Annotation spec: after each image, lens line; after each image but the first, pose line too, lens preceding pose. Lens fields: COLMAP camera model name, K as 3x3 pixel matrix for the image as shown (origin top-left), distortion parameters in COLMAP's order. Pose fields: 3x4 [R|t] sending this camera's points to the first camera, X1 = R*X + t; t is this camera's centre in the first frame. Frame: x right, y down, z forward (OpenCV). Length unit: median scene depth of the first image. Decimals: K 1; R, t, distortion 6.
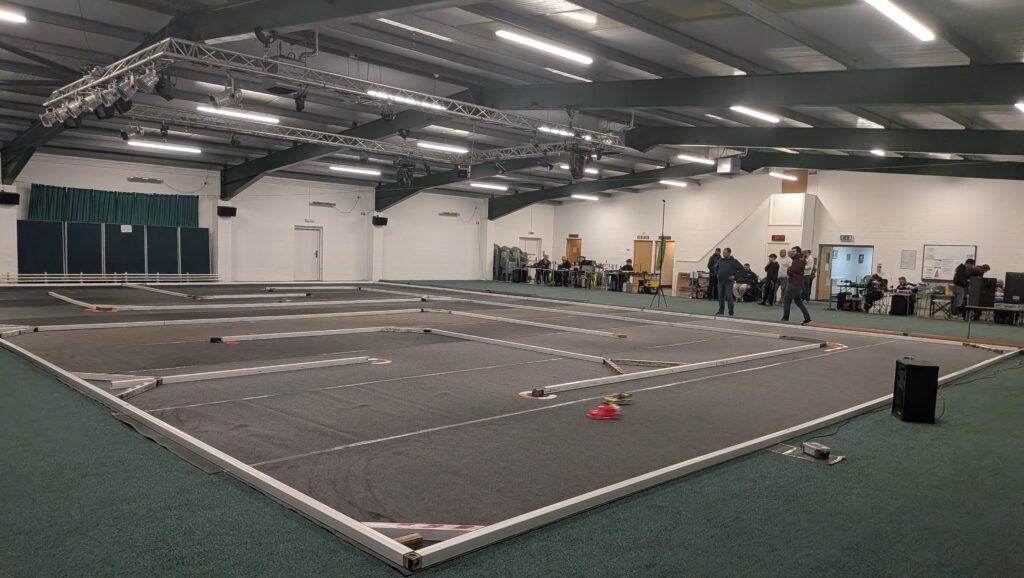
lens RADIAL K [[737.3, 0, 512.0], [0, 737.3, 289.0], [0, 0, 1]] dist [0.089299, -0.153644]
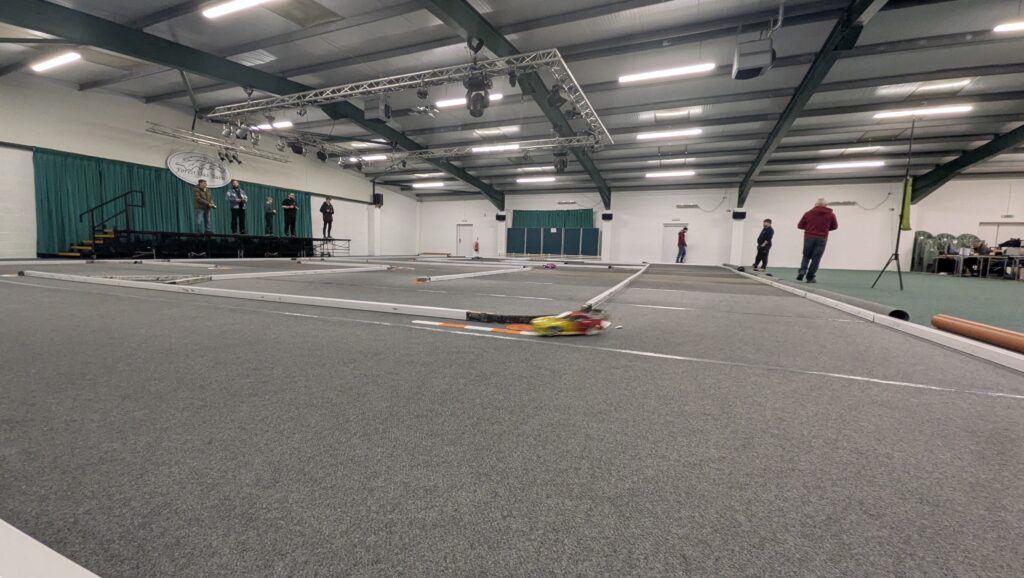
lens RADIAL K [[396.0, 0, 512.0], [0, 396.0, 289.0], [0, 0, 1]] dist [-0.000071, -0.000361]
pose [[0.365679, 0.064836, -0.928480, 0.370768], [-0.062866, 0.997013, 0.044862, 0.027050], [0.928615, 0.041965, 0.368663, 0.563482]]
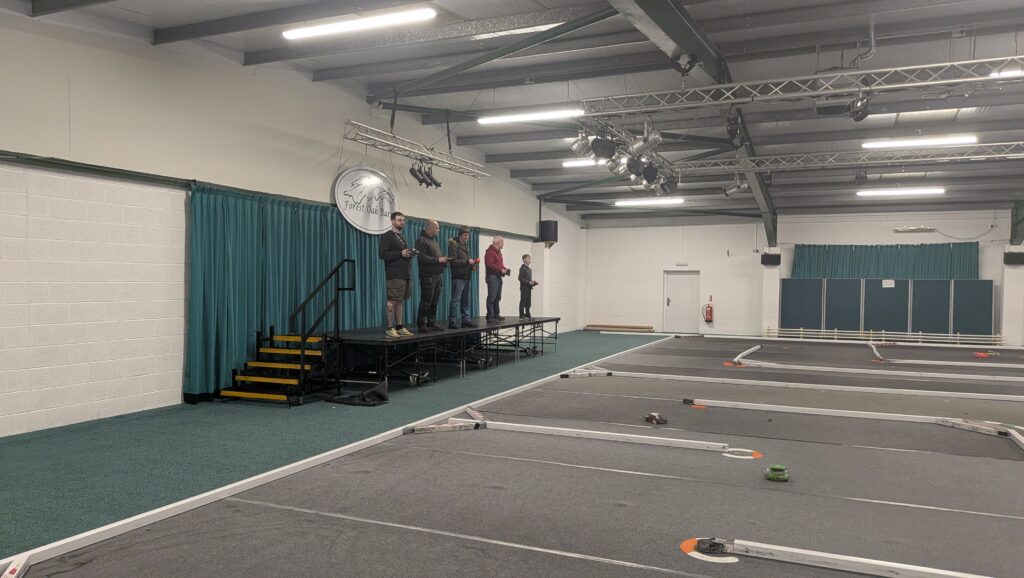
lens RADIAL K [[737.3, 0, 512.0], [0, 737.3, 289.0], [0, 0, 1]] dist [0.089299, -0.153644]
pose [[0.350697, -0.025276, -0.936148, 0.197552], [-0.048524, 0.997803, -0.045118, -0.009289], [0.935231, 0.061248, 0.348700, 0.239038]]
